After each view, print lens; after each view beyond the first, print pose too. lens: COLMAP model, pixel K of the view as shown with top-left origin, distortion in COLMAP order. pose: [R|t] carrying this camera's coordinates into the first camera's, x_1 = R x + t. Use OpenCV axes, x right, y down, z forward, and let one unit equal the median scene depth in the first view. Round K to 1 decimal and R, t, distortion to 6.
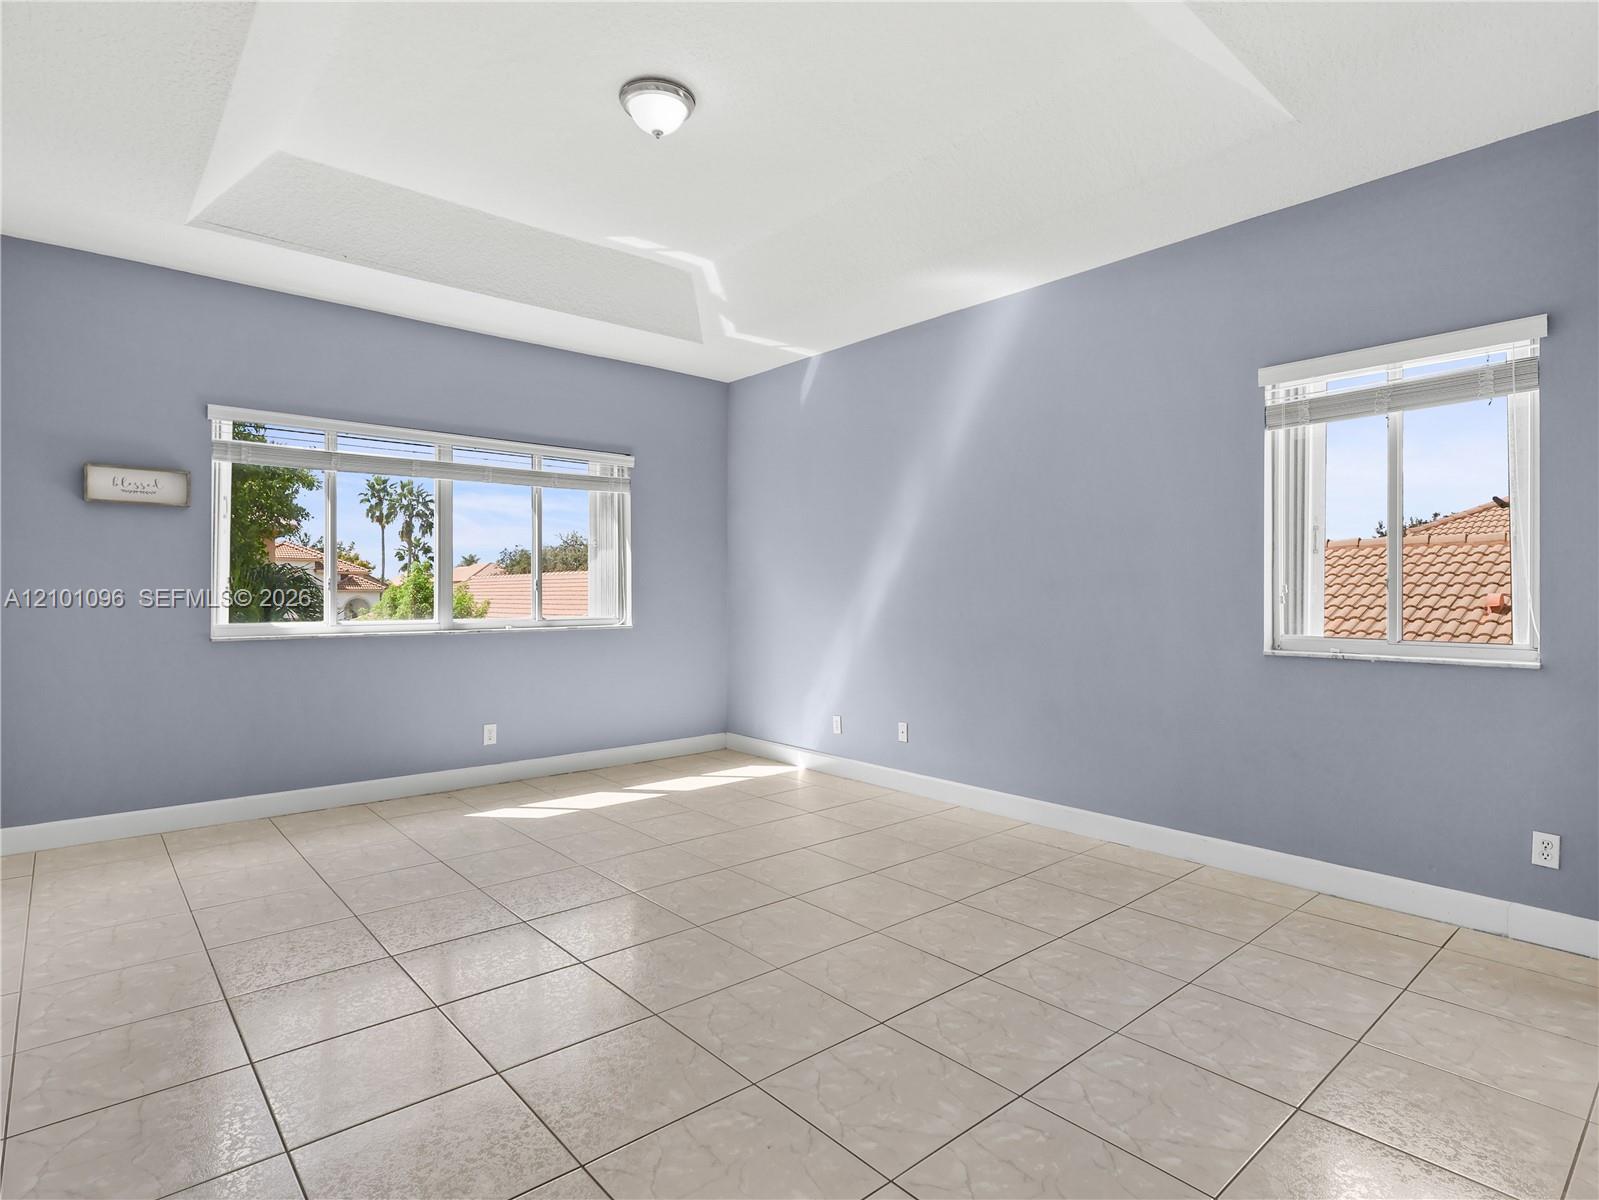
lens RADIAL K [[850.4, 0, 803.1], [0, 850.4, 586.1], [0, 0, 1]] dist [-0.000666, 0.001671]
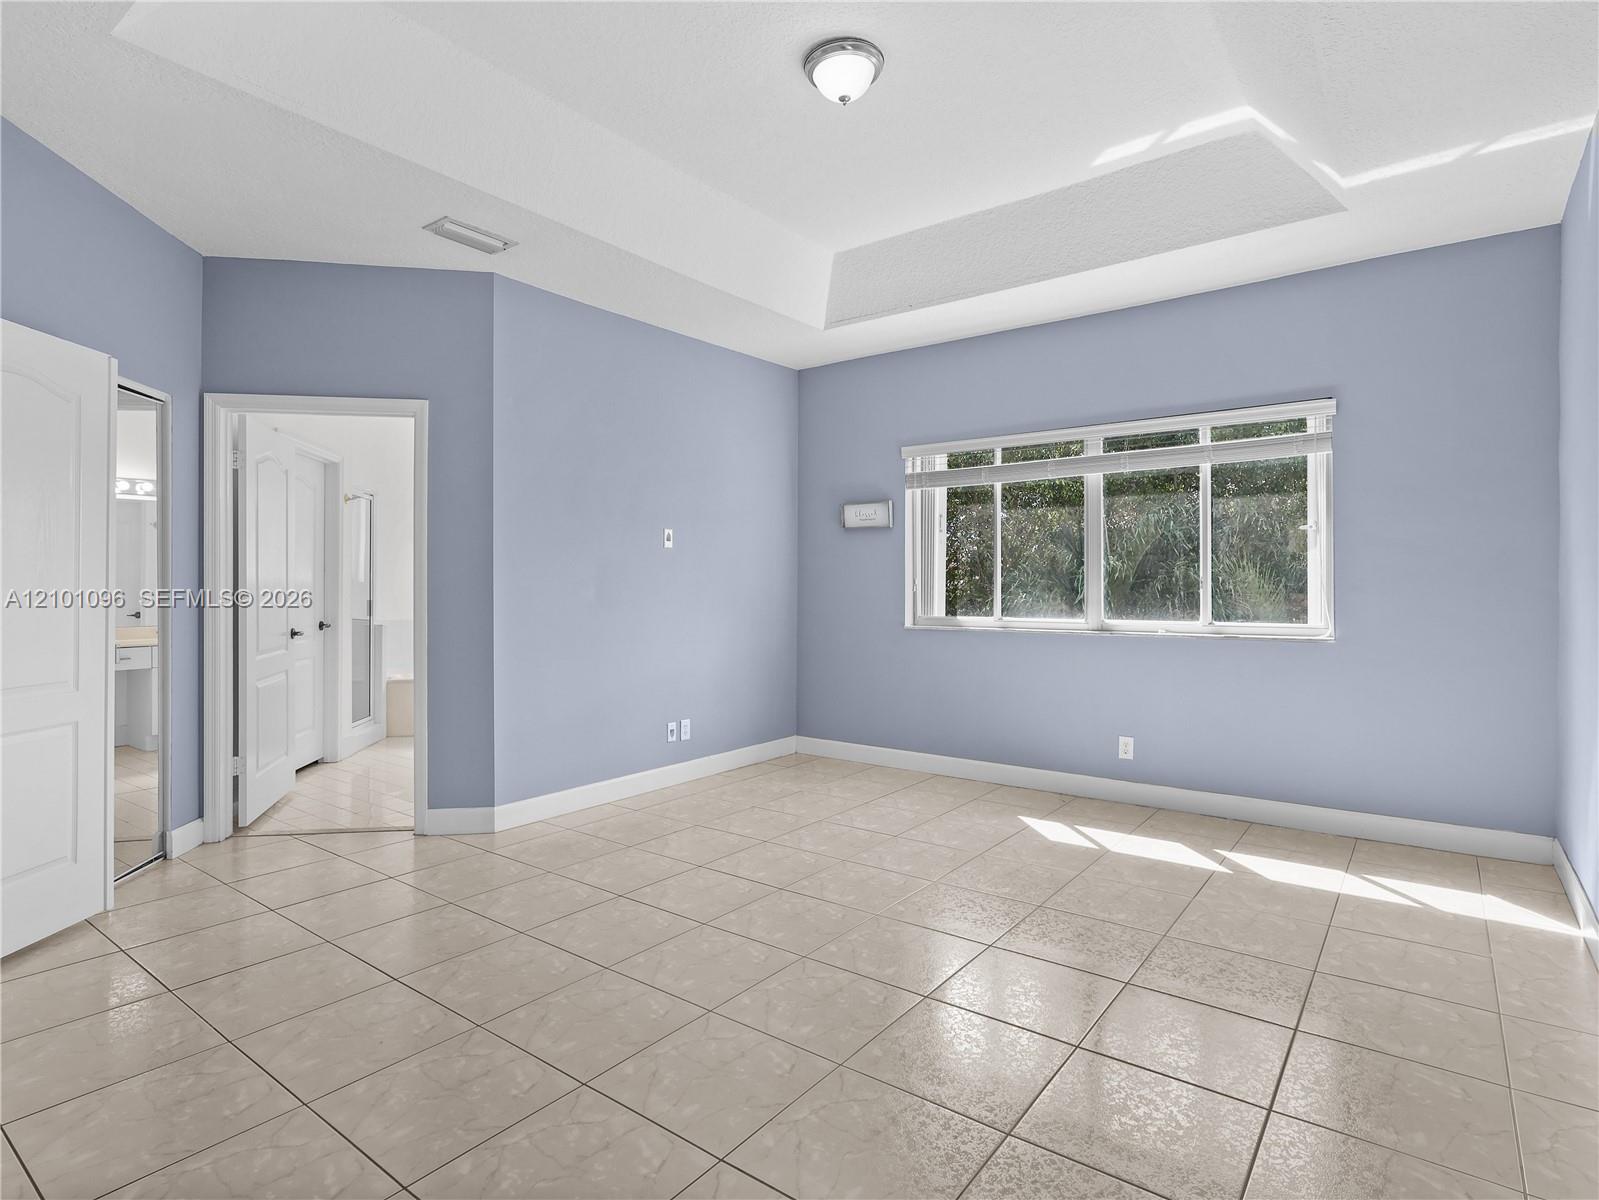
lens RADIAL K [[850.4, 0, 770.7], [0, 850.4, 573.6], [0, 0, 1]] dist [-0.000666, 0.001671]
pose [[0.186616, -0.022597, -0.982173, 0.461436], [0.003850, 0.999745, -0.022270, 0.007820], [0.982425, 0.000374, 0.186655, 0.471587]]
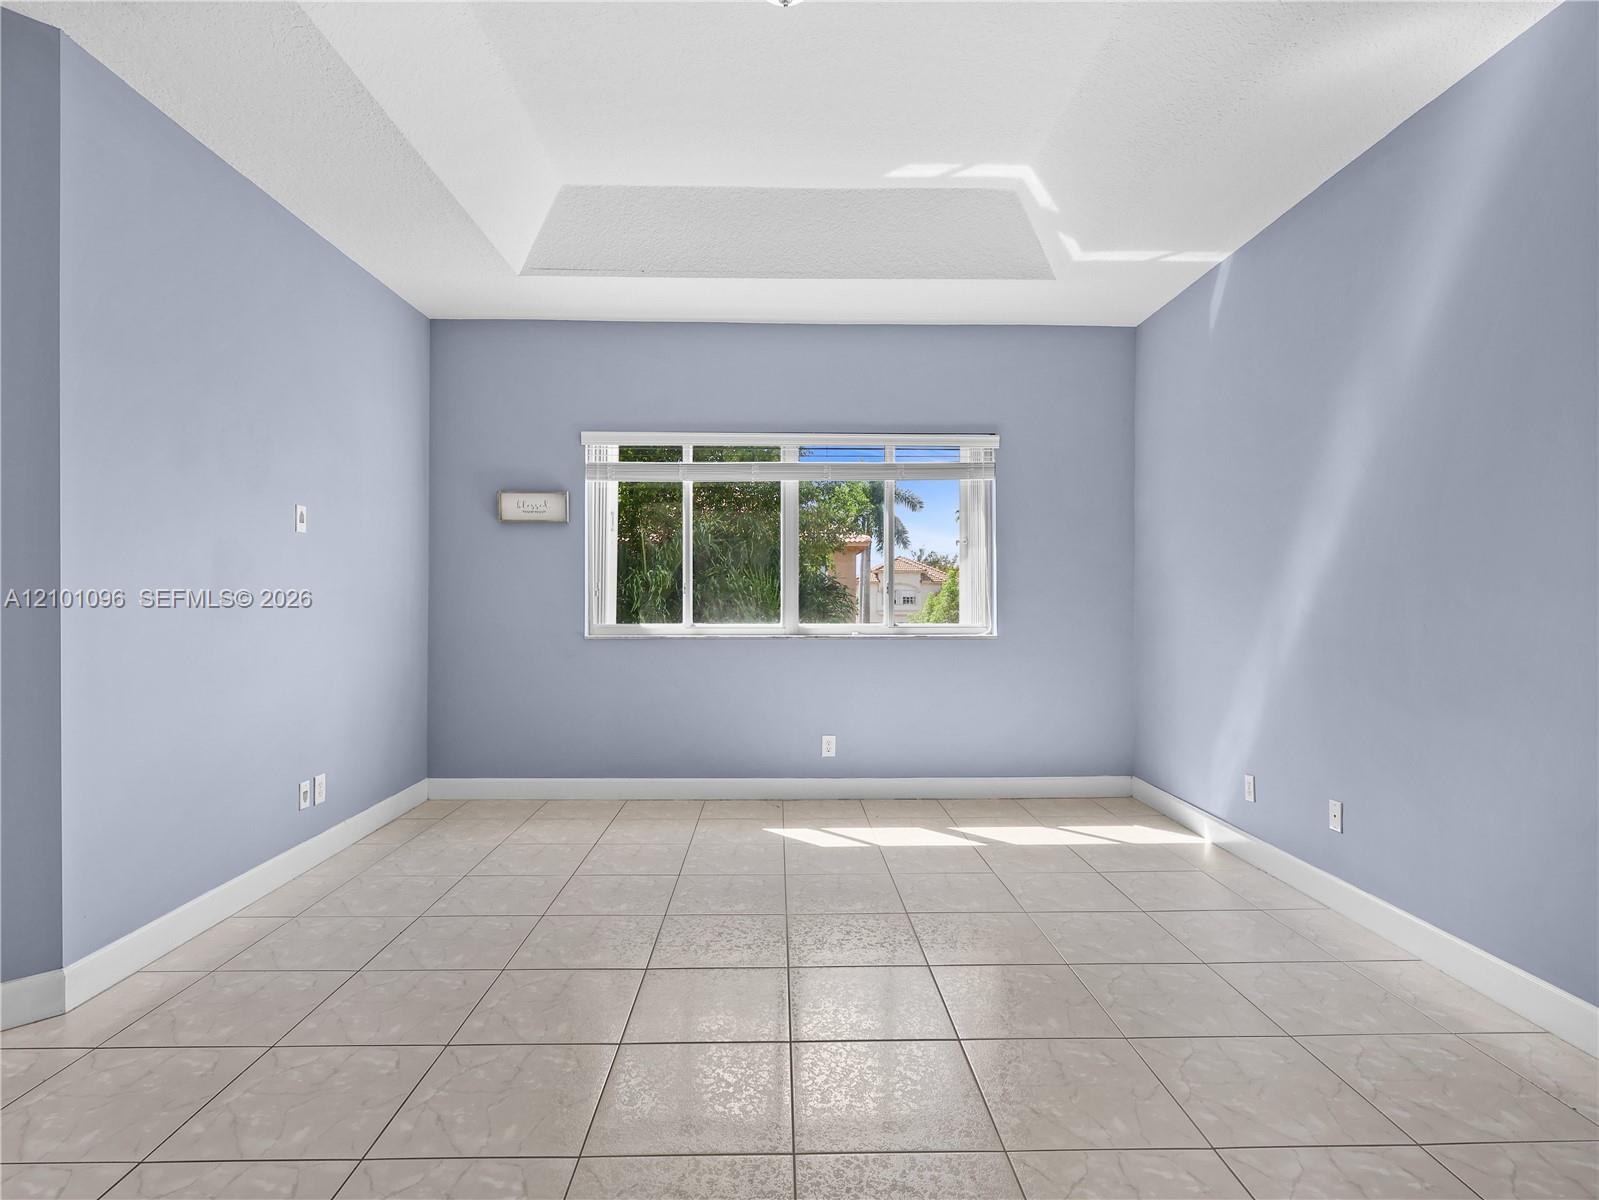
lens RADIAL K [[850.4, 0, 794.0], [0, 850.4, 601.1], [0, 0, 1]] dist [-0.000666, 0.001671]
pose [[0.766775, 0.001570, -0.641914, 0.214447], [0.004002, 0.999966, 0.007227, 0.006013], [0.641904, -0.008110, 0.766742, 0.256400]]
